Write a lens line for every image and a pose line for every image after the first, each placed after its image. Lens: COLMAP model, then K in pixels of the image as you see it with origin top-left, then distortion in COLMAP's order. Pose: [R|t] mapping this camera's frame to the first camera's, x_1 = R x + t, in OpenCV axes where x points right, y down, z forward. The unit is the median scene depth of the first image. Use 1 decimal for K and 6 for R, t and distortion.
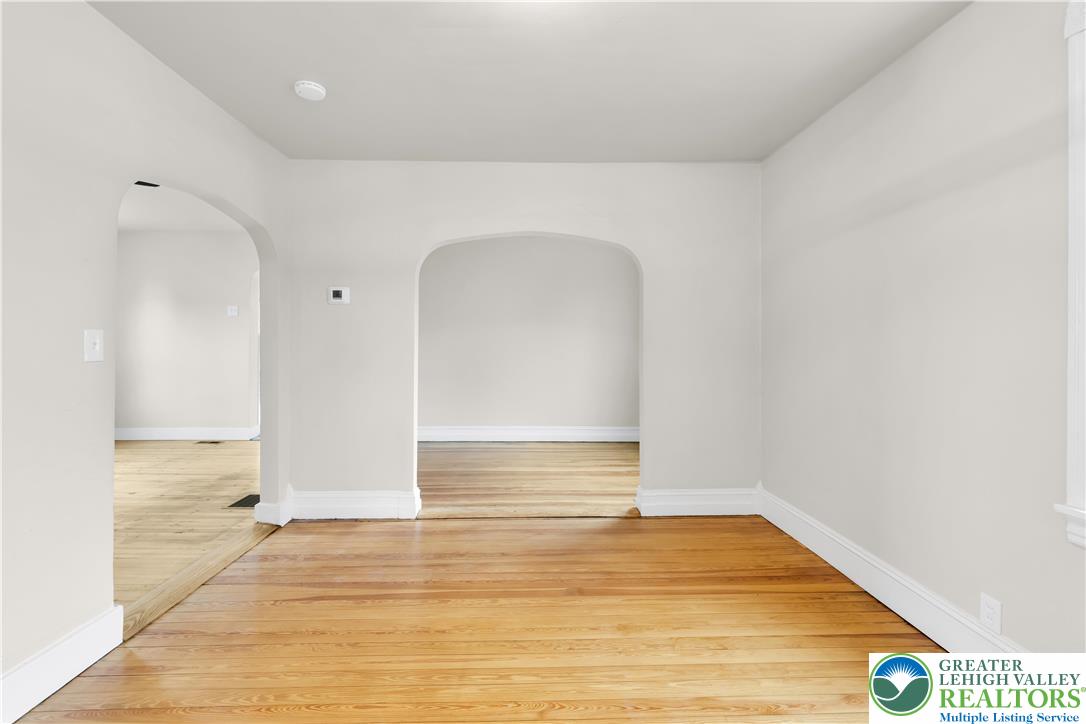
lens RADIAL K [[511.9, 0, 539.0], [0, 511.9, 338.4], [0, 0, 1]] dist [0.004477, 0.000581]
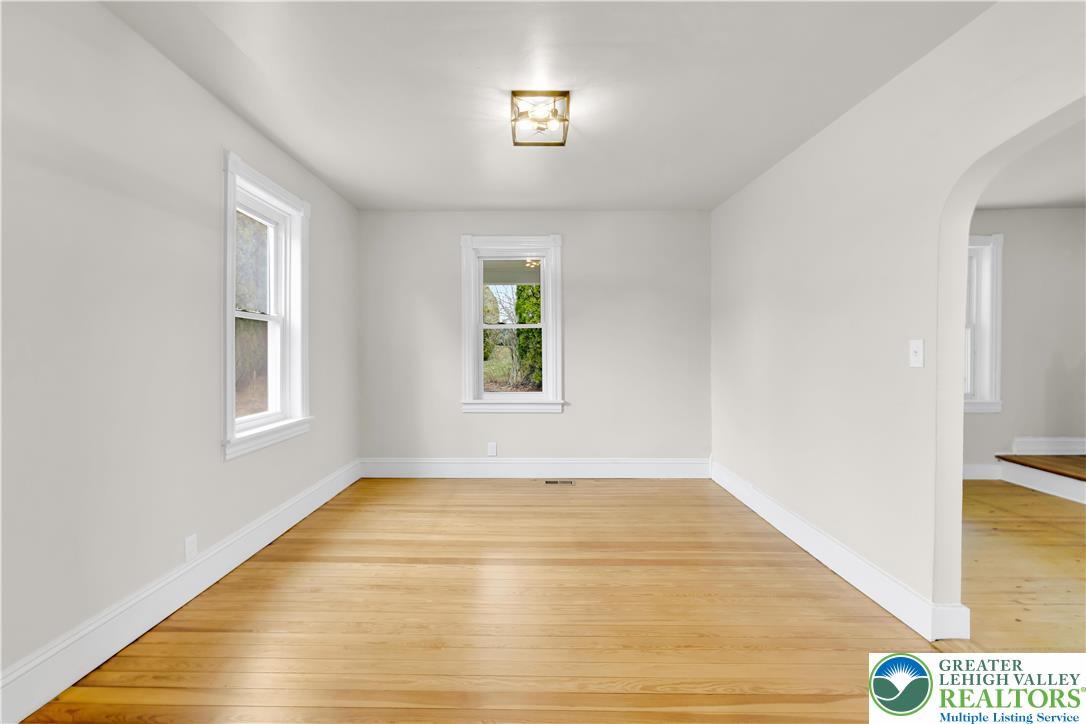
lens RADIAL K [[480.0, 0, 532.9], [0, 480.0, 360.4], [0, 0, 1]] dist [-0.002395, -0.000263]
pose [[-0.999674, -0.008720, 0.024005, -0.029367], [-0.008653, 0.999958, 0.002923, 0.029864], [-0.024030, 0.002714, -0.999708, 1.868231]]
